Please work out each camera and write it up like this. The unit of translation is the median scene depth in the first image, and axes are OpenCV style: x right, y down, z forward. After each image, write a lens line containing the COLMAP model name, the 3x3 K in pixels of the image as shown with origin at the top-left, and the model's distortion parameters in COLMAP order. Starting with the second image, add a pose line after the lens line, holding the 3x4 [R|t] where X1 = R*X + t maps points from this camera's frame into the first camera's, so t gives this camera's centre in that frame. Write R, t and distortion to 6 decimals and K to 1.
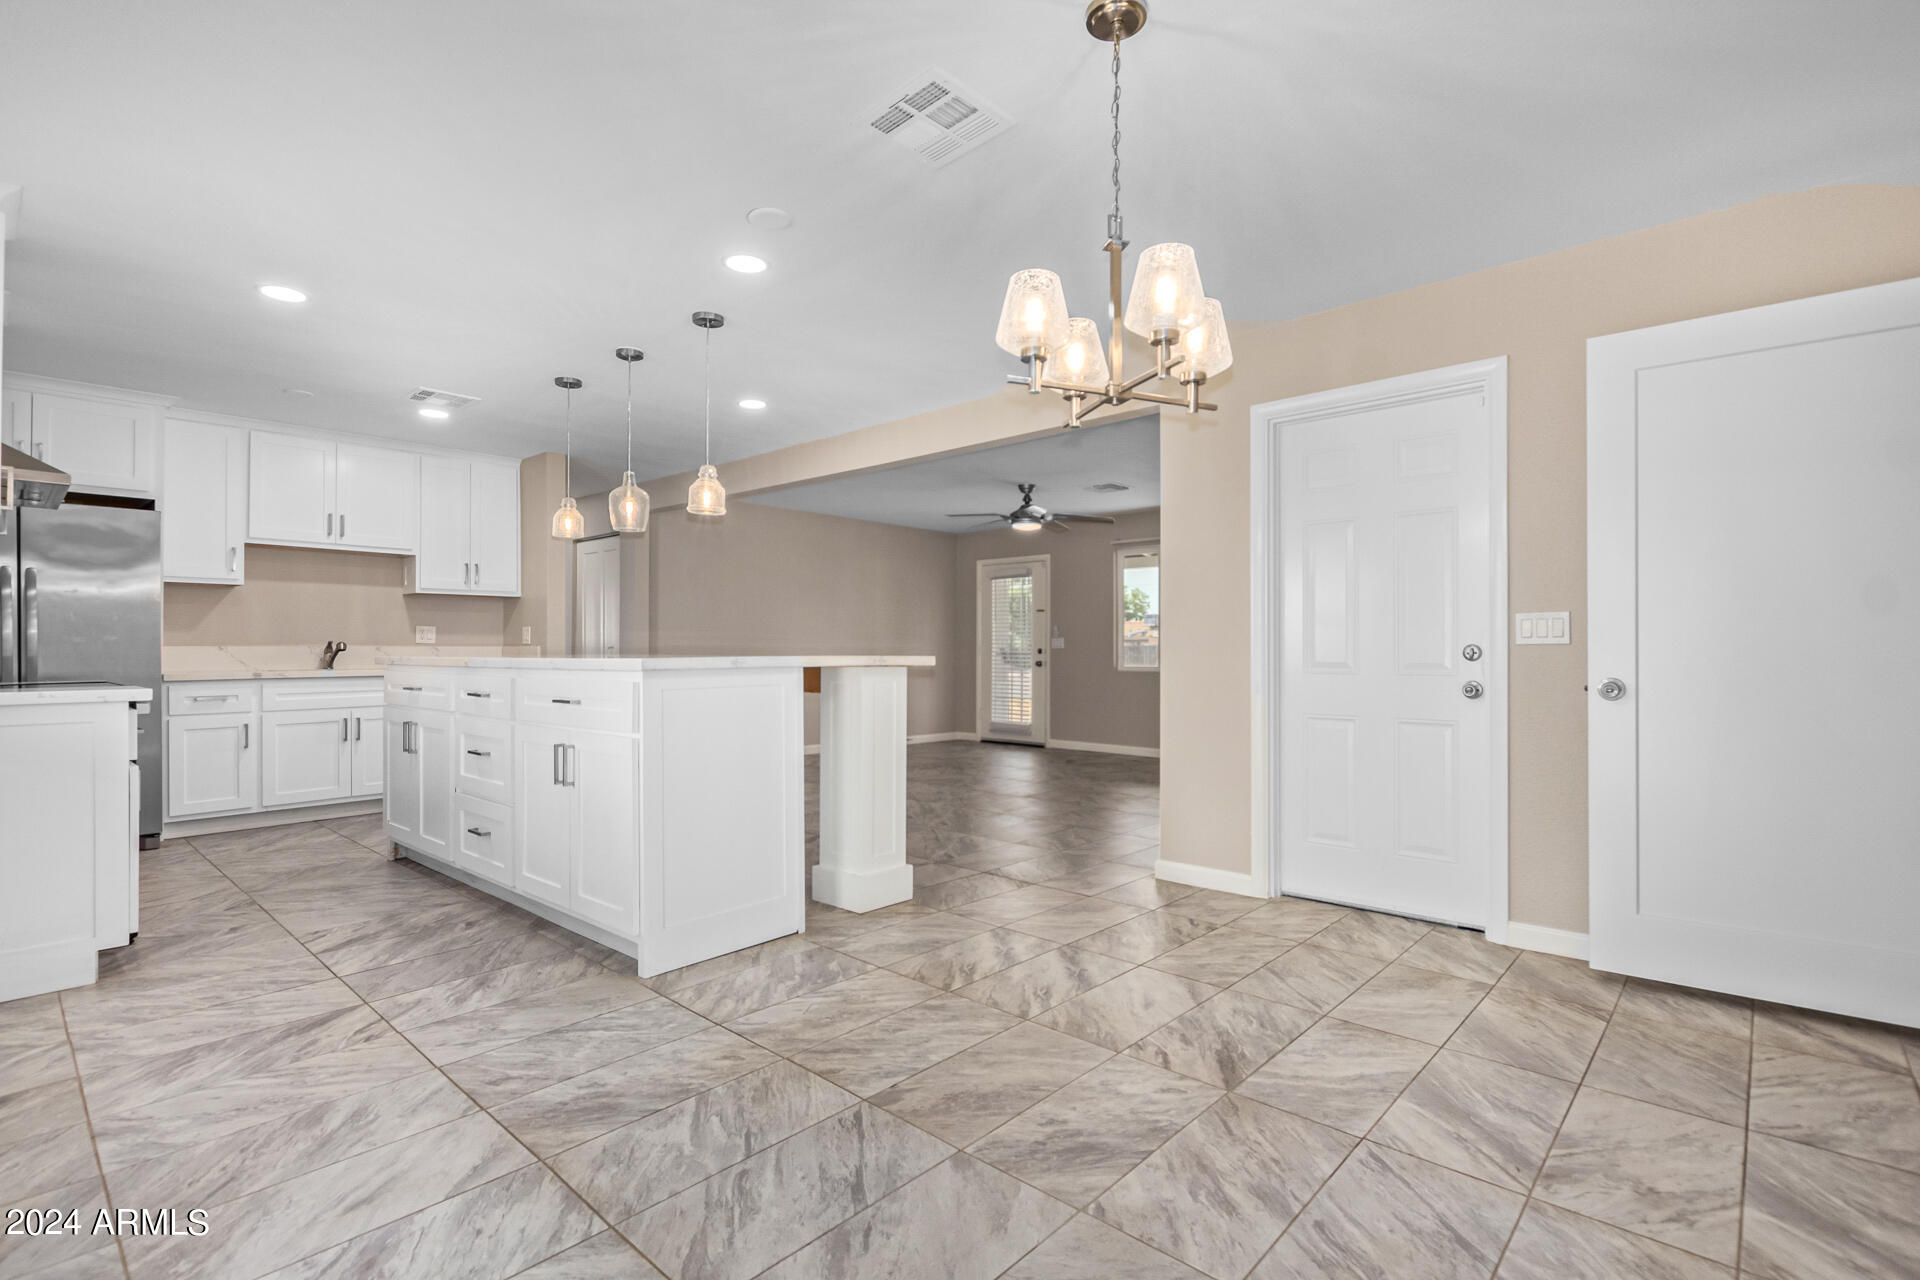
lens RADIAL K [[891.2, 0, 969.6], [0, 891.2, 648.8], [0, 0, 1]] dist [0.004629, -0.002278]
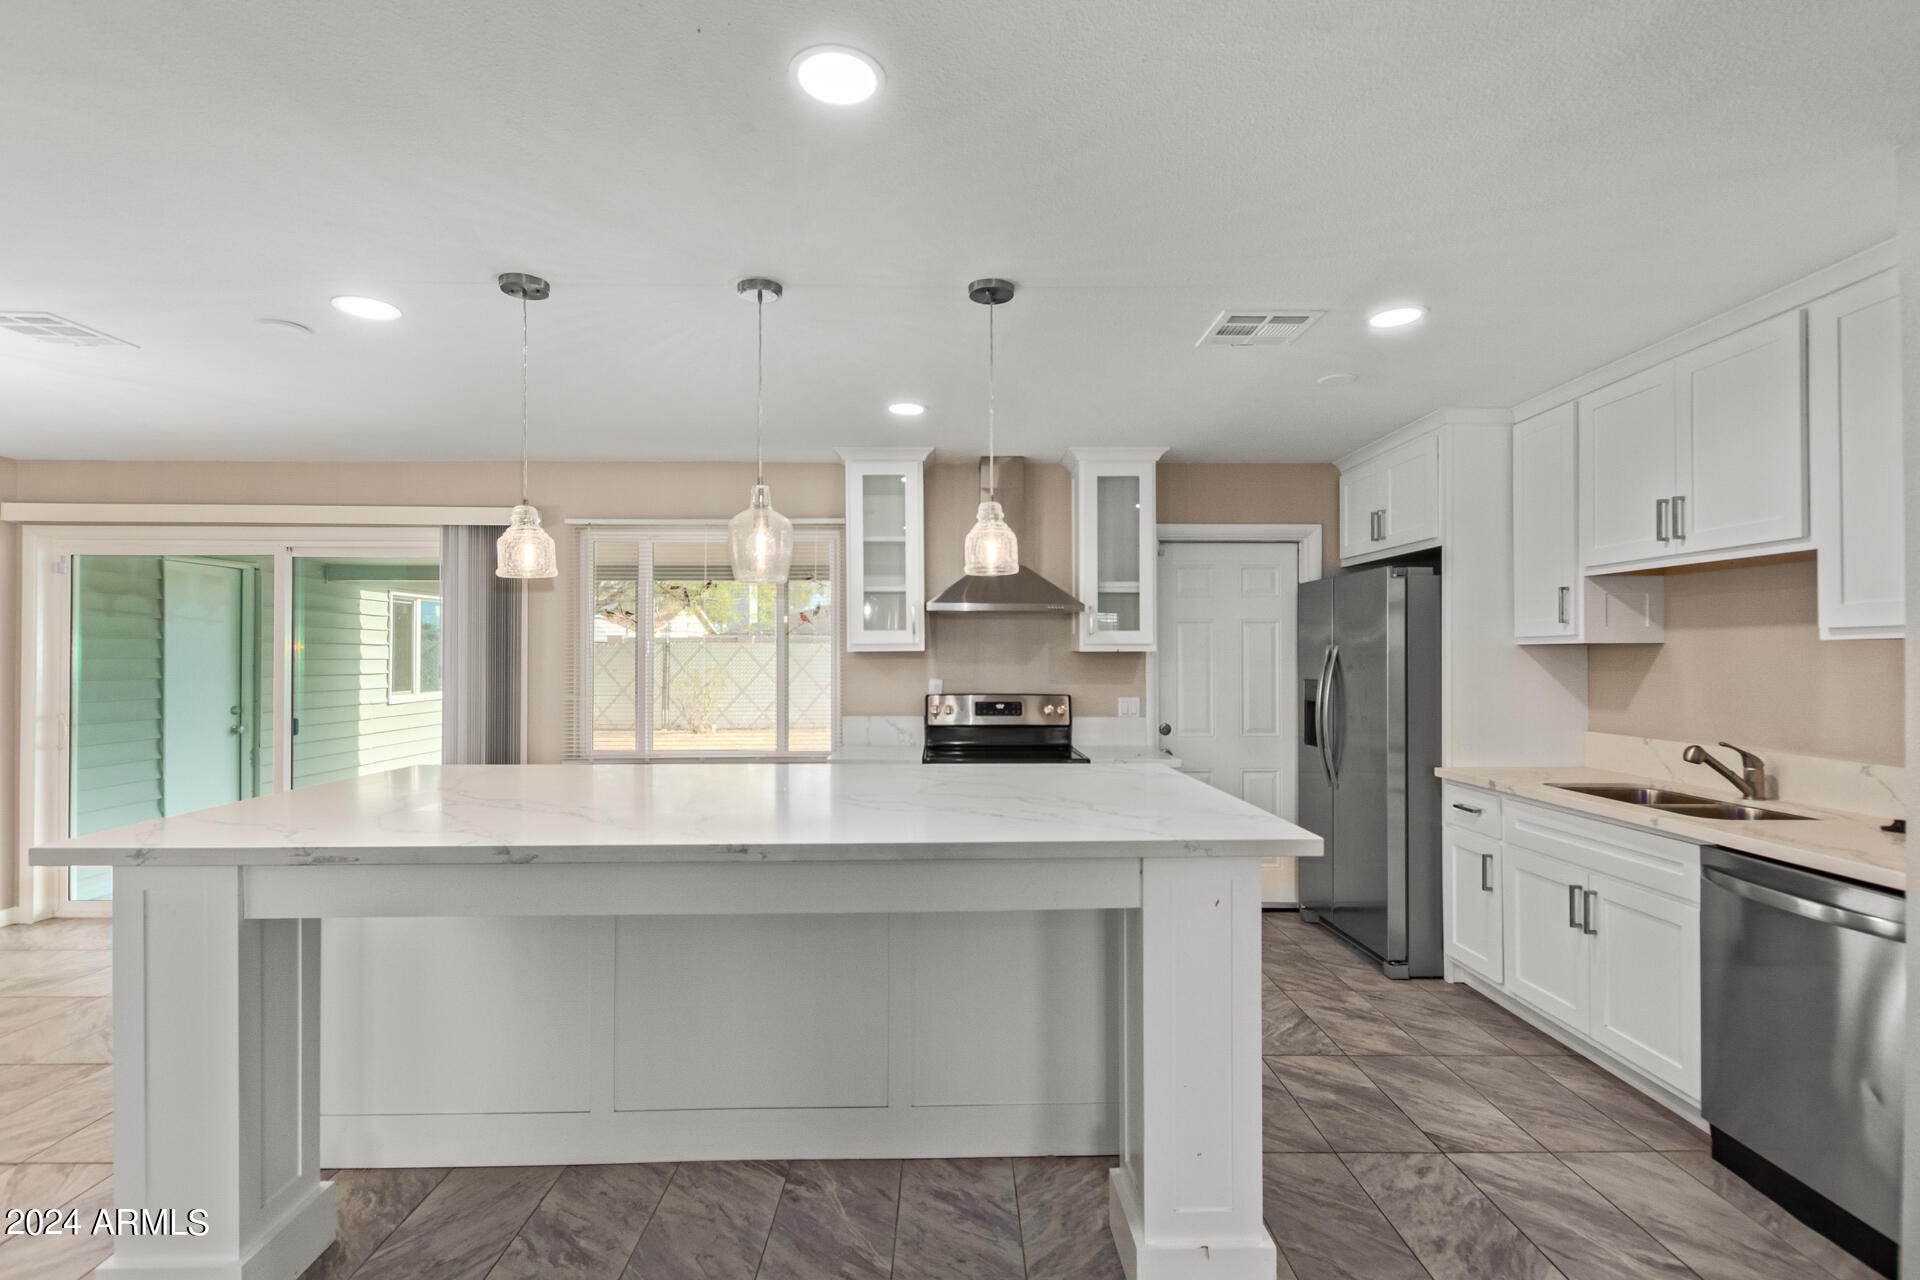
lens RADIAL K [[891.2, 0, 961.1], [0, 891.2, 649.6], [0, 0, 1]] dist [0.004629, -0.002278]
pose [[-0.737332, -0.002707, -0.675525, -0.151945], [0.001903, 0.999980, -0.006084, -0.162005], [0.675528, -0.005772, -0.737312, 2.957483]]
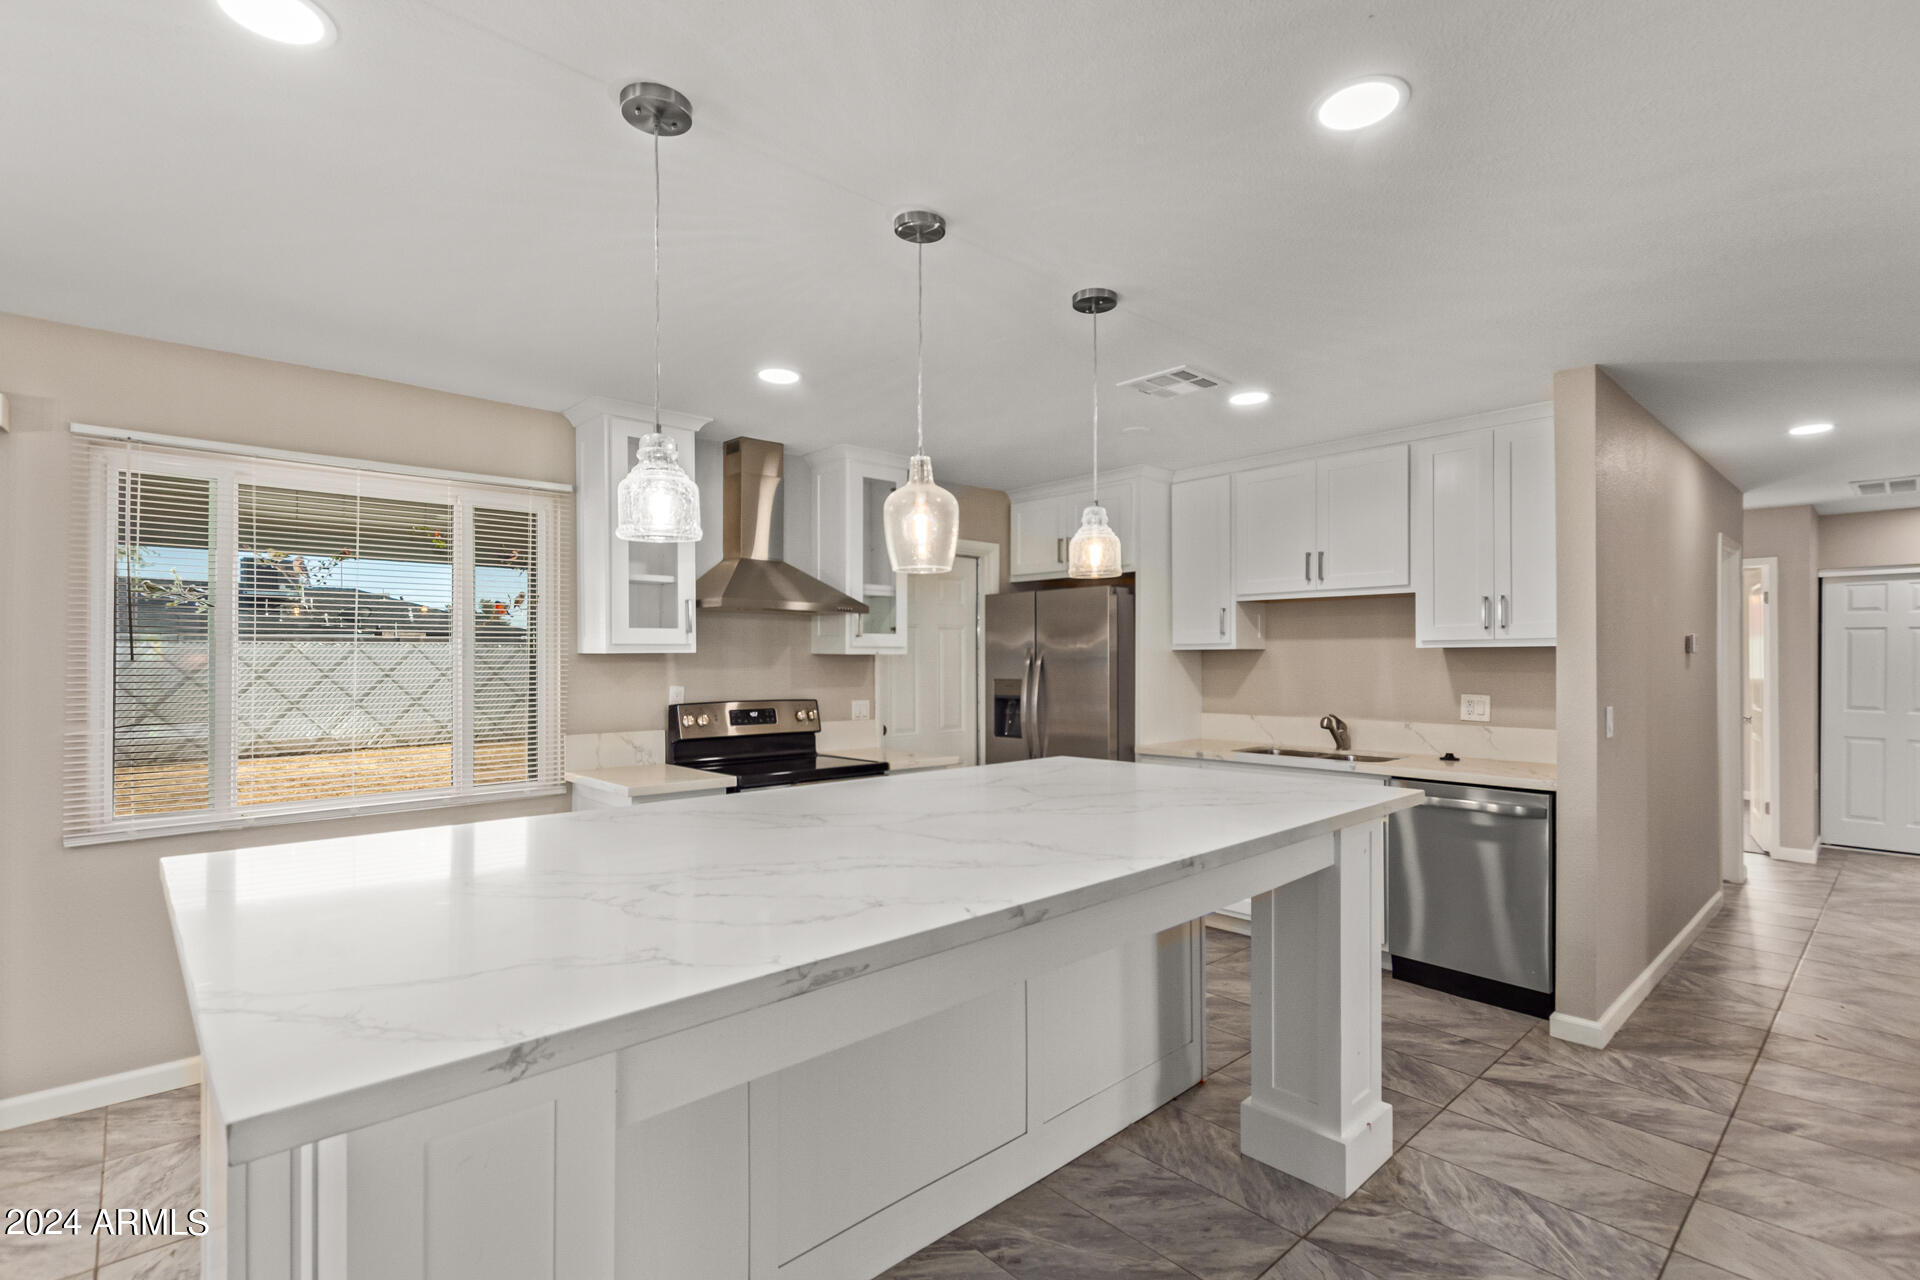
lens RADIAL K [[891.2, 0, 959.2], [0, 891.2, 656.4], [0, 0, 1]] dist [0.004629, -0.002278]
pose [[-0.097975, -0.002740, -0.995185, 0.236175], [0.002920, 0.999991, -0.003040, -0.157987], [0.995185, -0.003204, -0.097966, 2.061687]]
